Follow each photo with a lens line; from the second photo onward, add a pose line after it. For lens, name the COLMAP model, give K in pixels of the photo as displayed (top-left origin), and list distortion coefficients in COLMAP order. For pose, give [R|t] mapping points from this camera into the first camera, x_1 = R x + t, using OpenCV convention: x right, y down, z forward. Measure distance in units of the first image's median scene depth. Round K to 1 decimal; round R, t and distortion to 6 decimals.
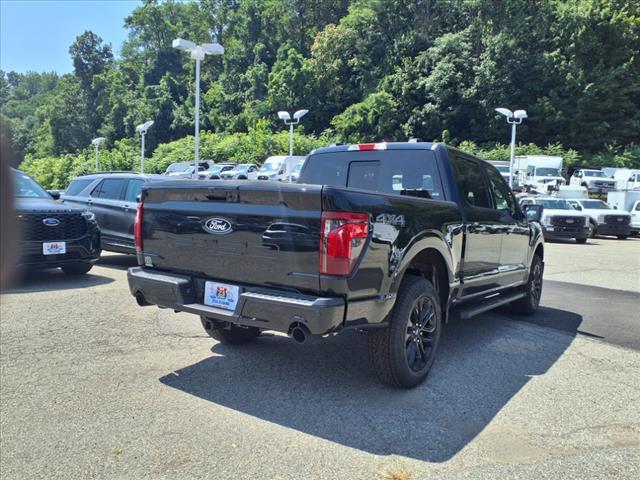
lens RADIAL K [[517.4, 0, 322.0], [0, 517.4, 249.4], [0, 0, 1]] dist [0.051822, -0.073975]
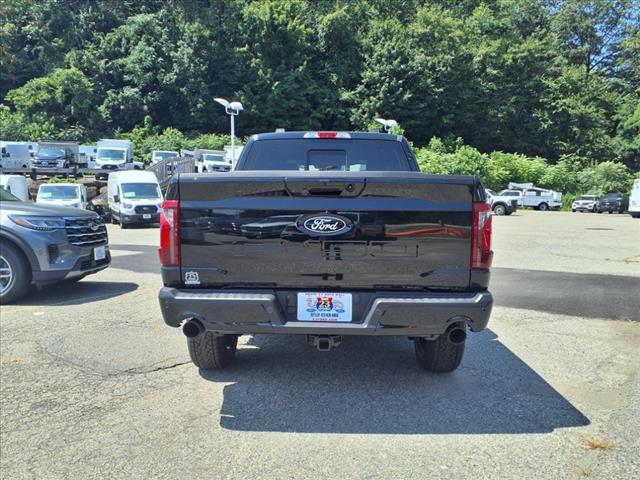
lens RADIAL K [[517.4, 0, 322.0], [0, 517.4, 249.4], [0, 0, 1]] dist [0.051822, -0.073975]
pose [[0.830549, -0.081999, 0.550876, -0.076797], [0.069521, 0.996630, 0.043535, -0.004950], [-0.552589, 0.002140, 0.833451, 0.034721]]
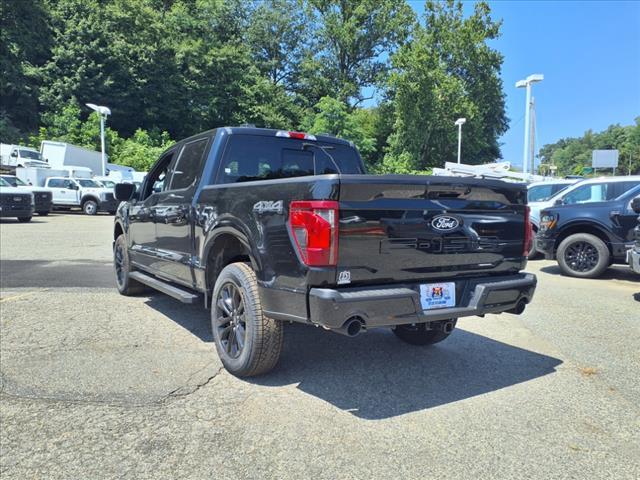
lens RADIAL K [[517.4, 0, 322.0], [0, 517.4, 249.4], [0, 0, 1]] dist [0.051822, -0.073975]
pose [[0.379180, -0.112161, 0.918500, -0.135251], [0.065639, 0.993386, 0.094208, -0.011959], [-0.922992, 0.024568, 0.384034, 0.096508]]
